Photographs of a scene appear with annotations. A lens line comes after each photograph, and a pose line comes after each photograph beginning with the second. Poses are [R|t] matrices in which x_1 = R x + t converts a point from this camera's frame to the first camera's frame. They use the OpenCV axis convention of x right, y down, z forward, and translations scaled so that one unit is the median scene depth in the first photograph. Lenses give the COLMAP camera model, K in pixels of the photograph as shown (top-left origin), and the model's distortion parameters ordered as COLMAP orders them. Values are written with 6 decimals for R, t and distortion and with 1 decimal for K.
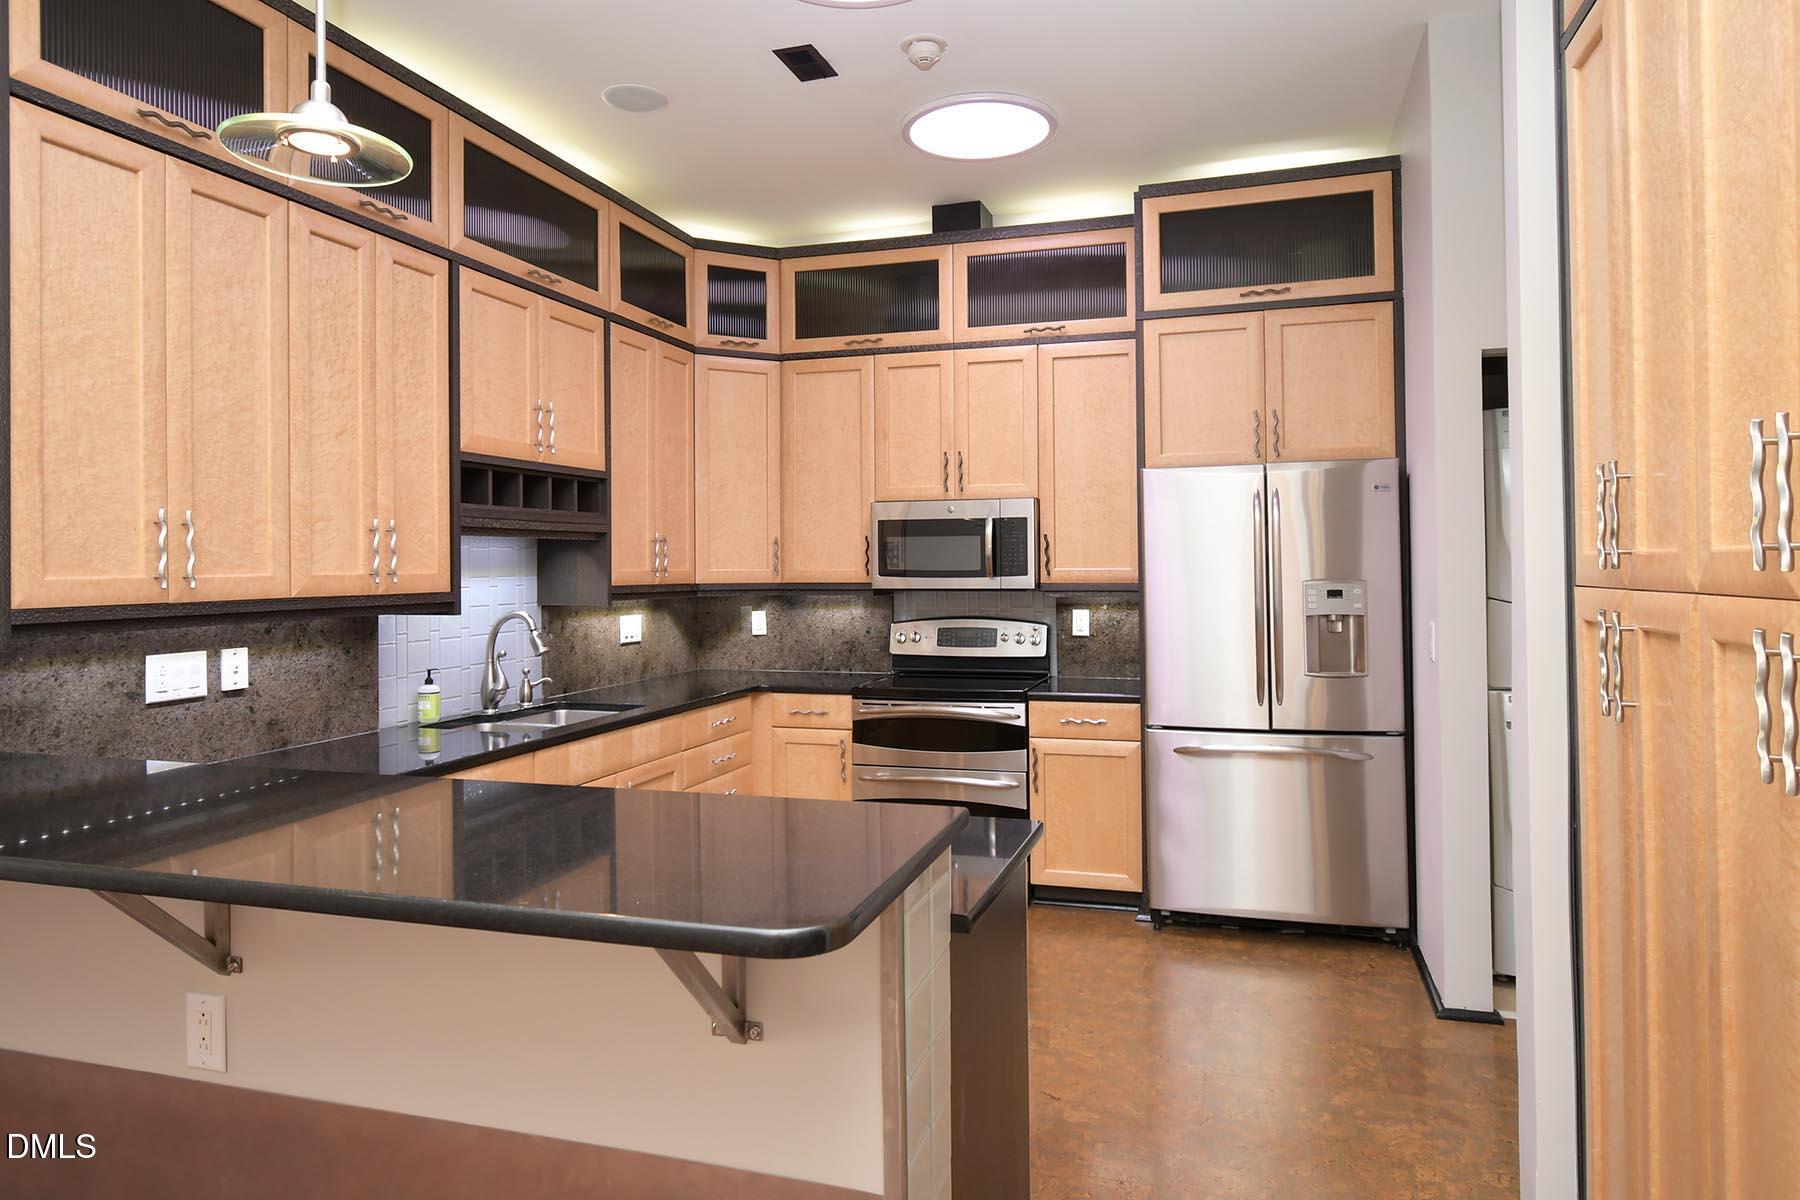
lens RADIAL K [[1035.7, 0, 927.8], [0, 1035.7, 558.6], [0, 0, 1]] dist [0.009122, -0.001278]
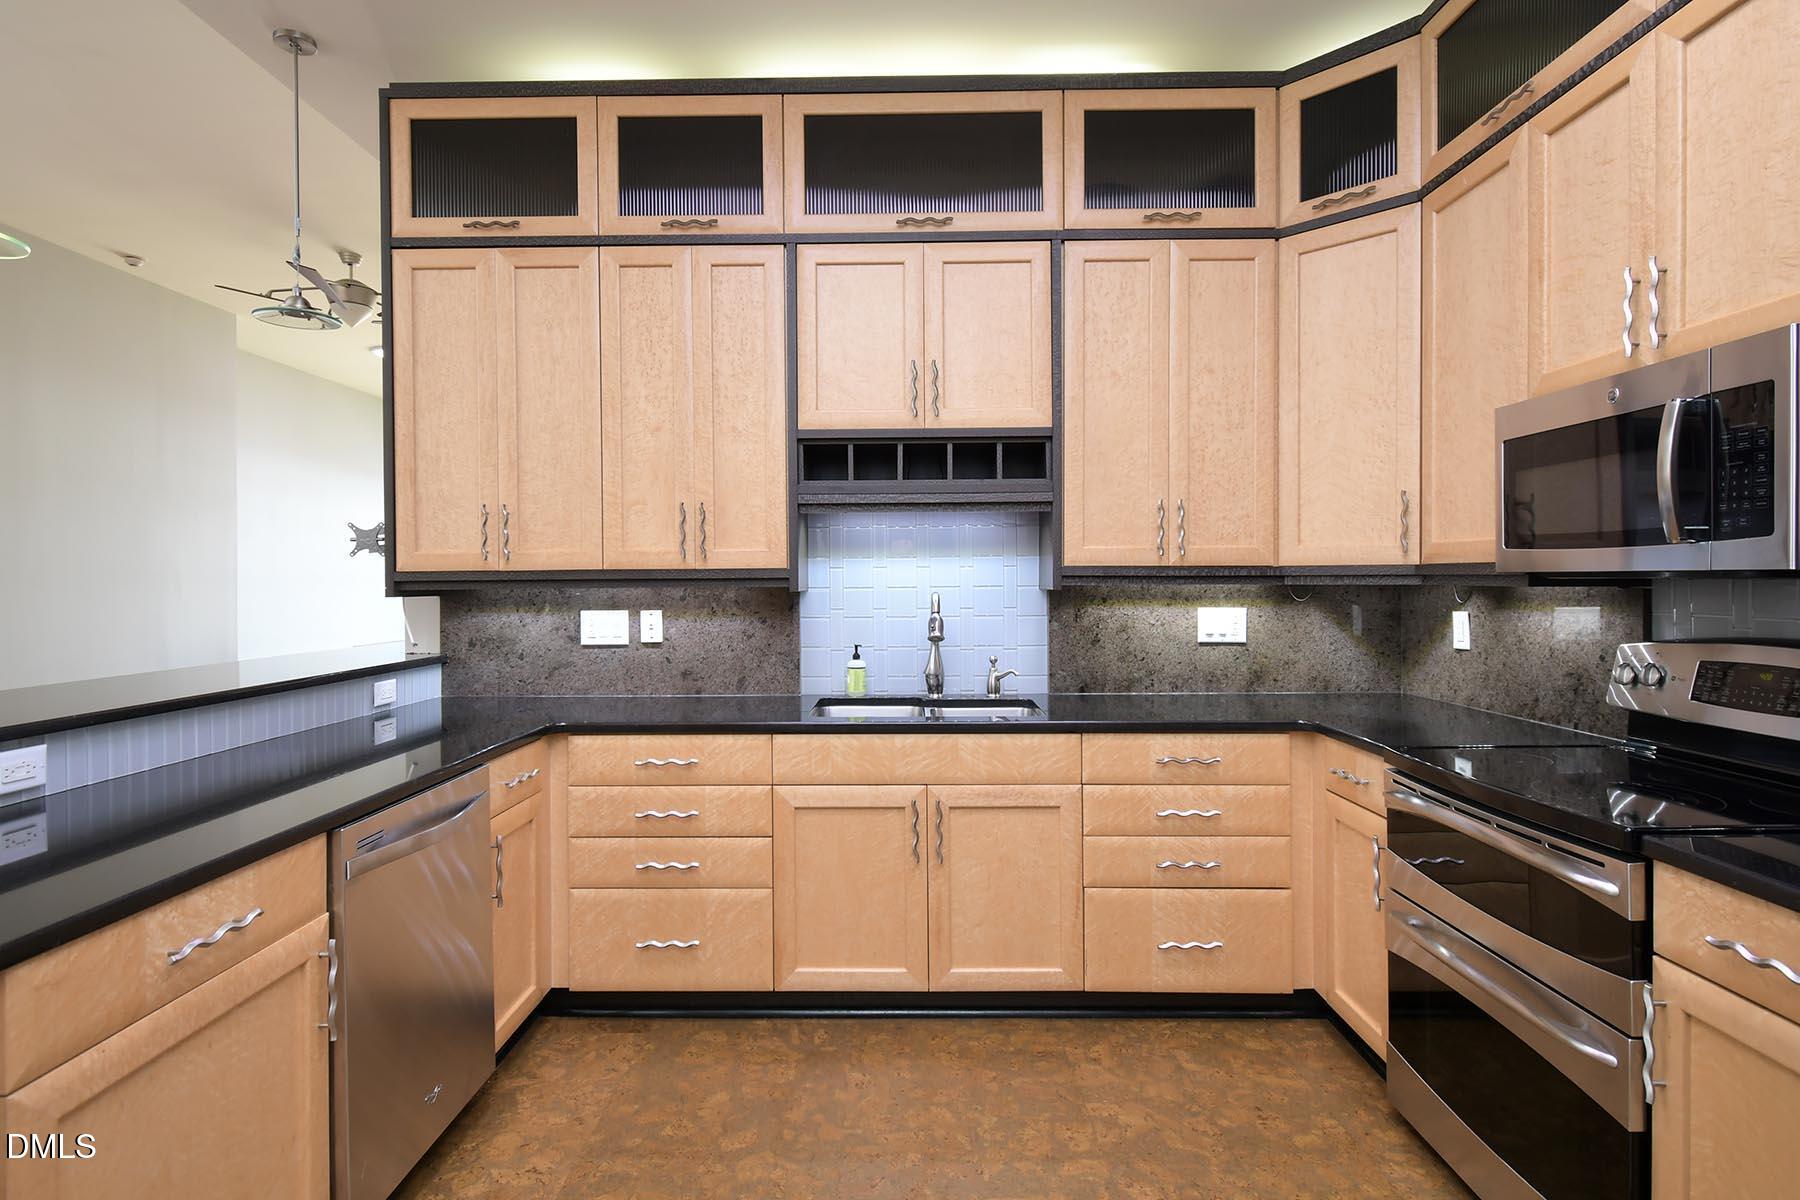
lens RADIAL K [[942.7, 0, 921.8], [0, 942.7, 586.9], [0, 0, 1]] dist [0.014418, -0.003743]
pose [[0.289134, 0.013349, -0.957195, 0.356739], [0.011775, 0.999778, 0.017500, 0.026831], [0.957216, -0.016330, 0.288913, 0.642903]]
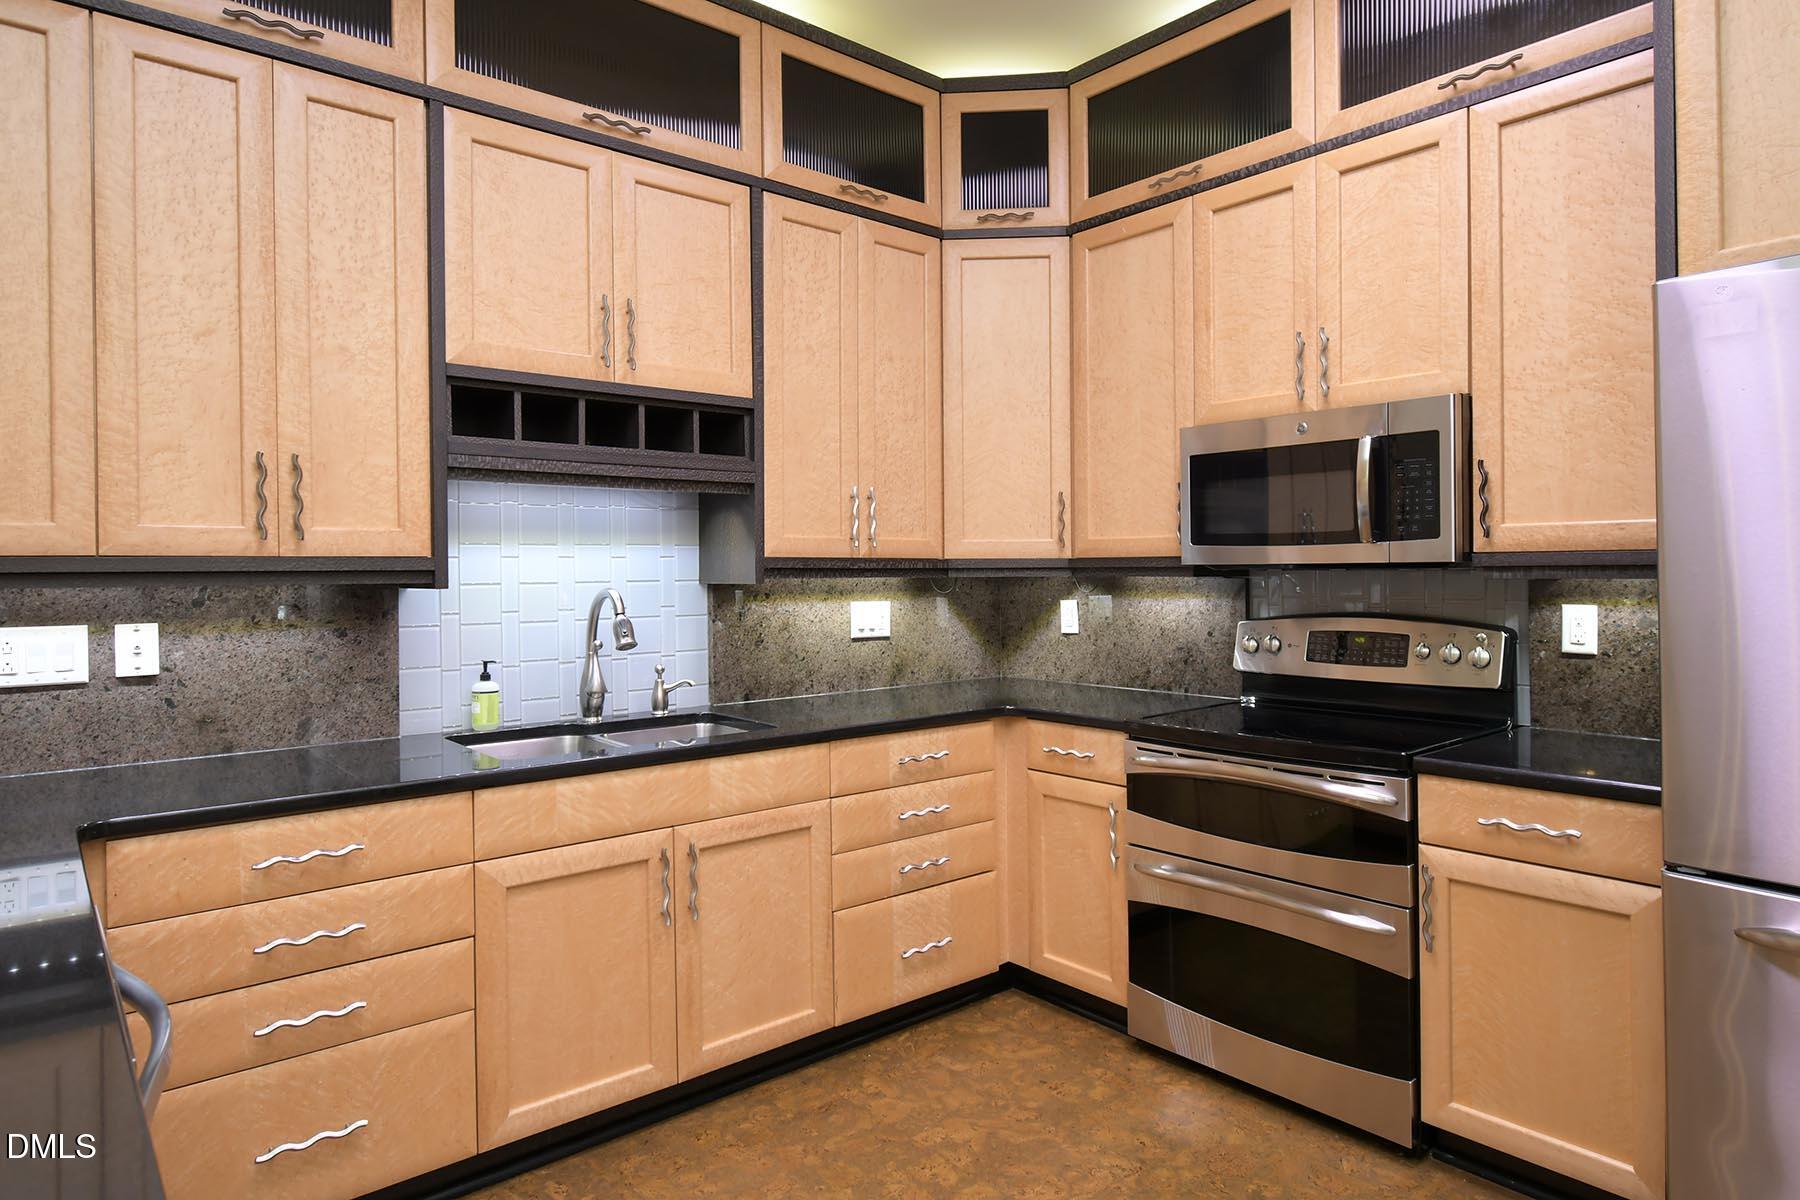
lens RADIAL K [[1035.7, 0, 938.5], [0, 1035.7, 569.4], [0, 0, 1]] dist [0.009122, -0.001278]
pose [[0.847066, -0.000883, -0.531487, 0.172081], [0.006730, 0.999936, 0.009065, 0.027619], [0.531445, -0.011255, 0.847018, 0.428955]]
